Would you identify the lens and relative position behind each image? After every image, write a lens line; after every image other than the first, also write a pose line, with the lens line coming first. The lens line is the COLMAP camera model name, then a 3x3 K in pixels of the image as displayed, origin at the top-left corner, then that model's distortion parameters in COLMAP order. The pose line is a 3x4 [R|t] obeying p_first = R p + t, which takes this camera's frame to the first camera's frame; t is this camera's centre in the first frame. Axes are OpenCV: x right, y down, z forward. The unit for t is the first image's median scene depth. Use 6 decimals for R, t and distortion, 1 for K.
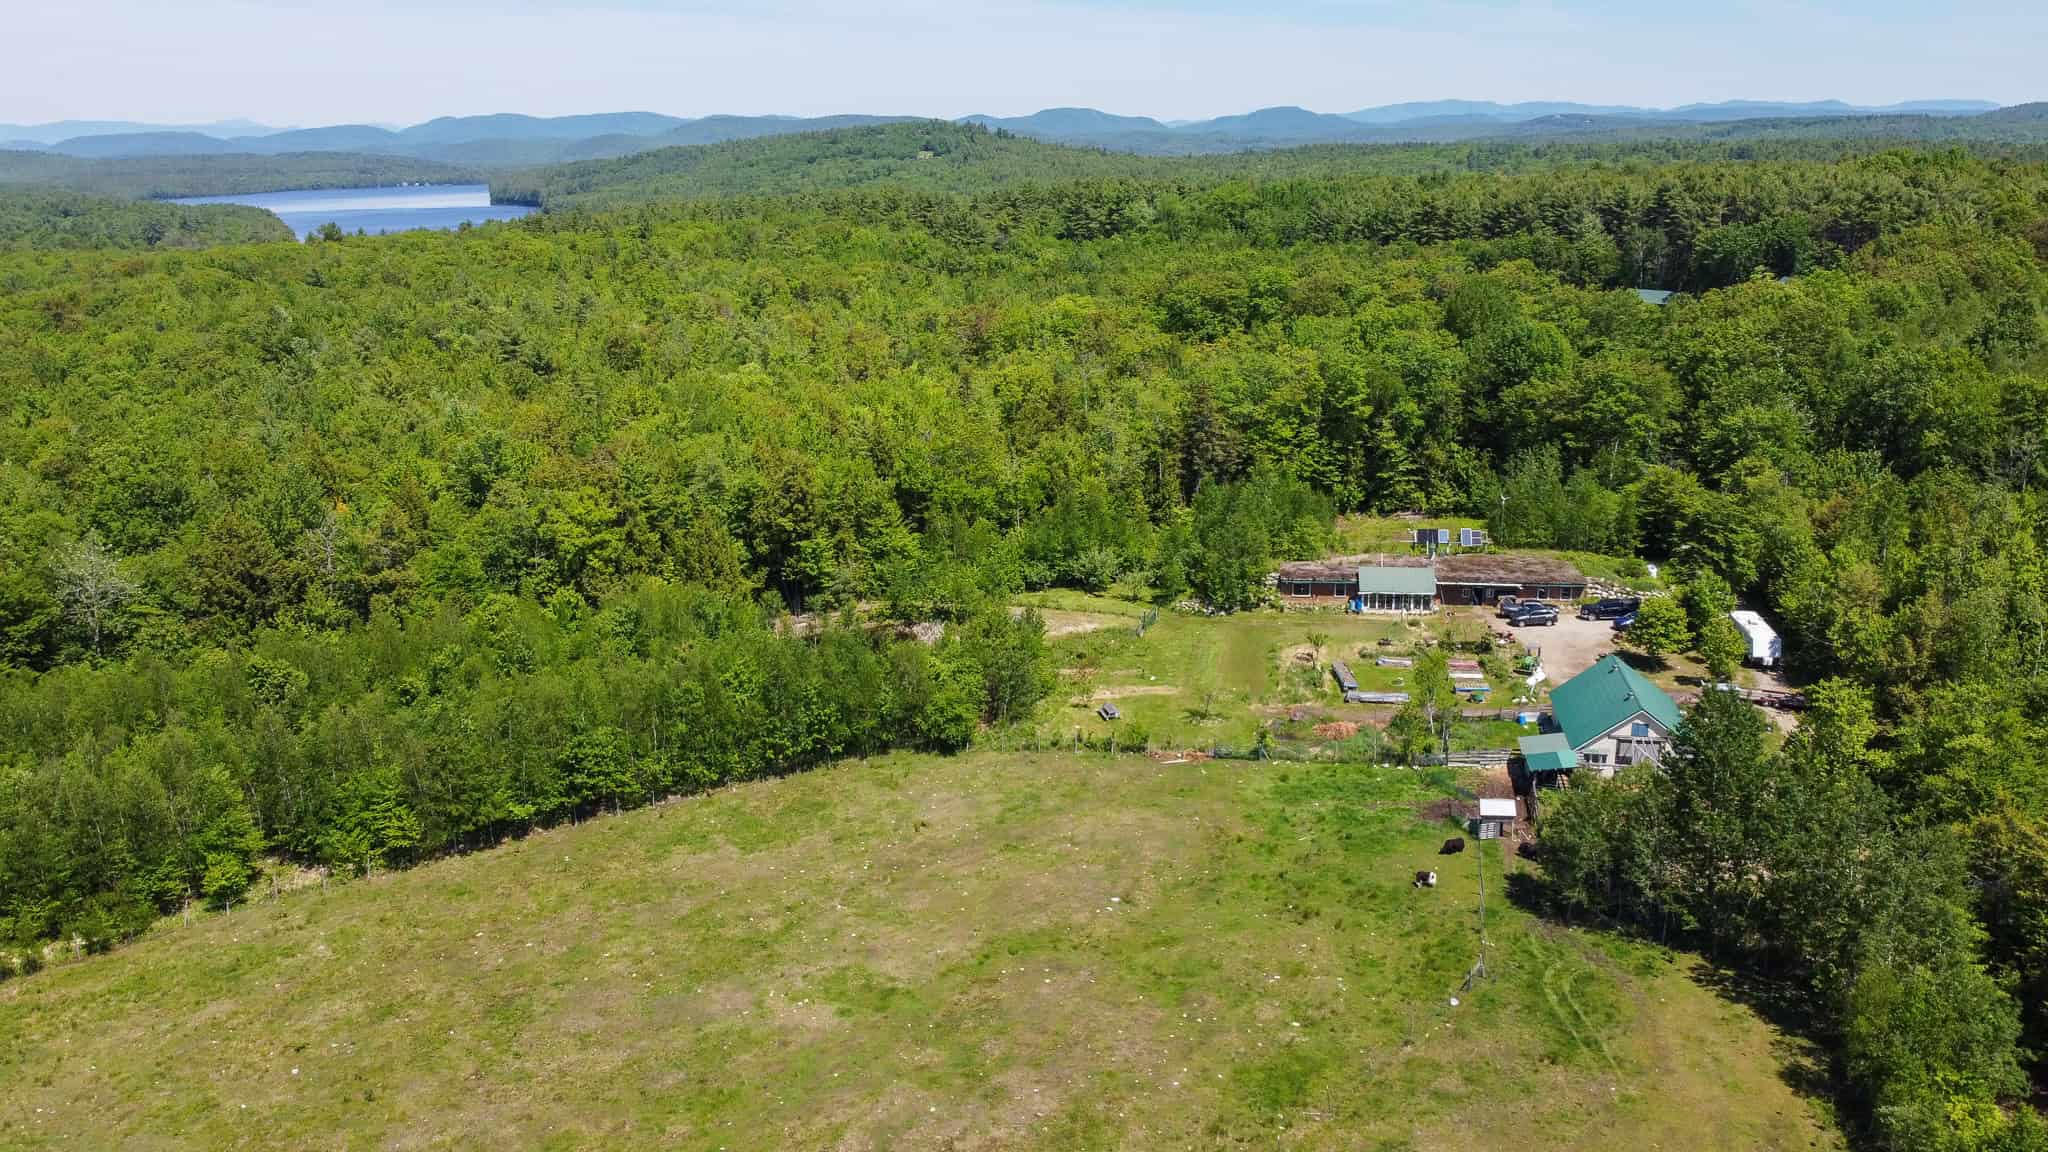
lens RADIAL K [[1523.1, 0, 1024.0], [0, 1523.1, 576.0], [0, 0, 1]] dist [-0.001241, -0.008241]
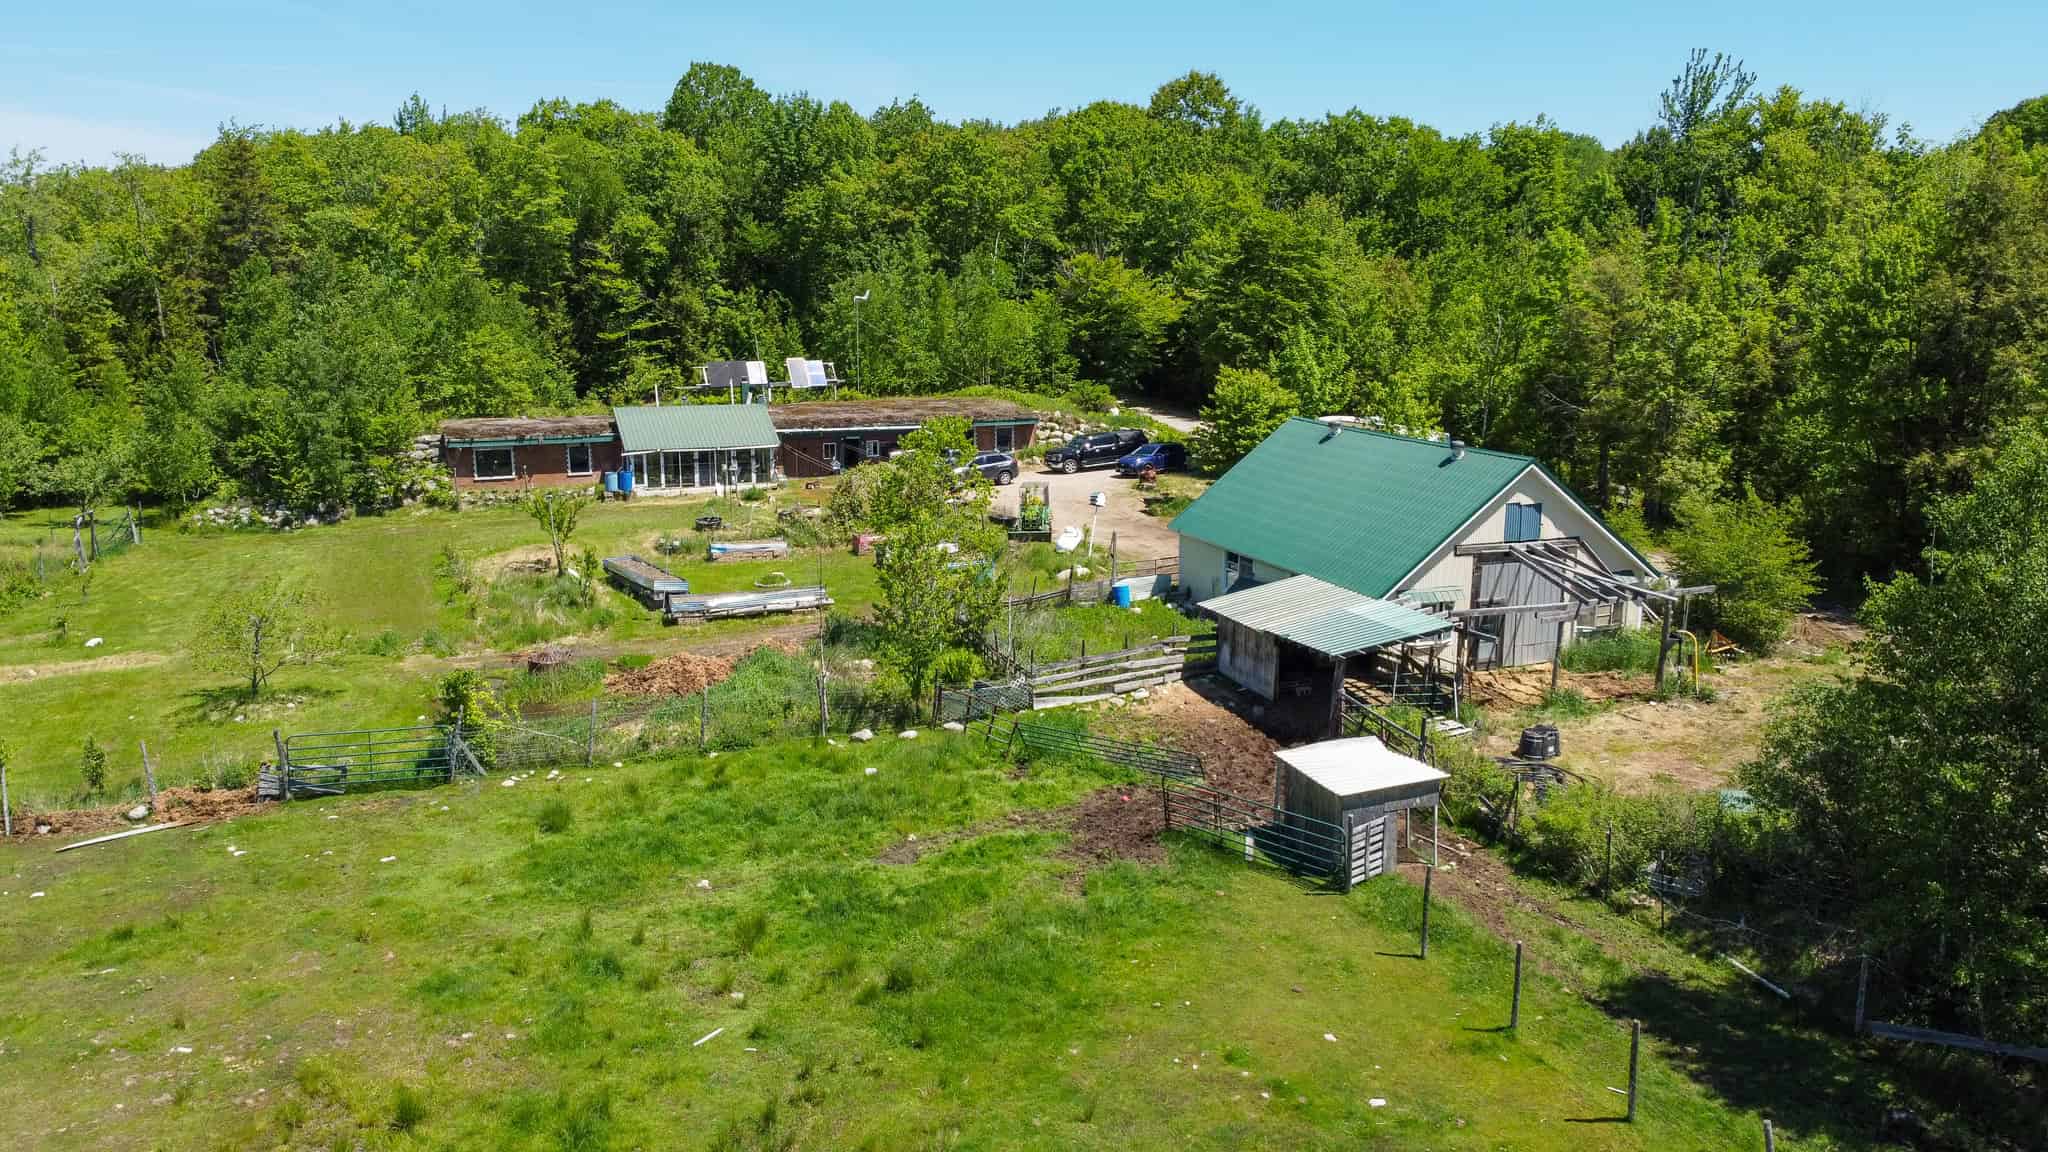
lens RADIAL K [[1427.5, 0, 1026.9], [0, 1427.5, 633.2], [0, 0, 1]] dist [-0.009466, -0.004235]
pose [[0.837842, -0.089482, 0.538529, 0.080273], [0.114877, 0.993286, -0.013679, 0.085444], [-0.533689, 0.073326, 0.842496, 0.555841]]
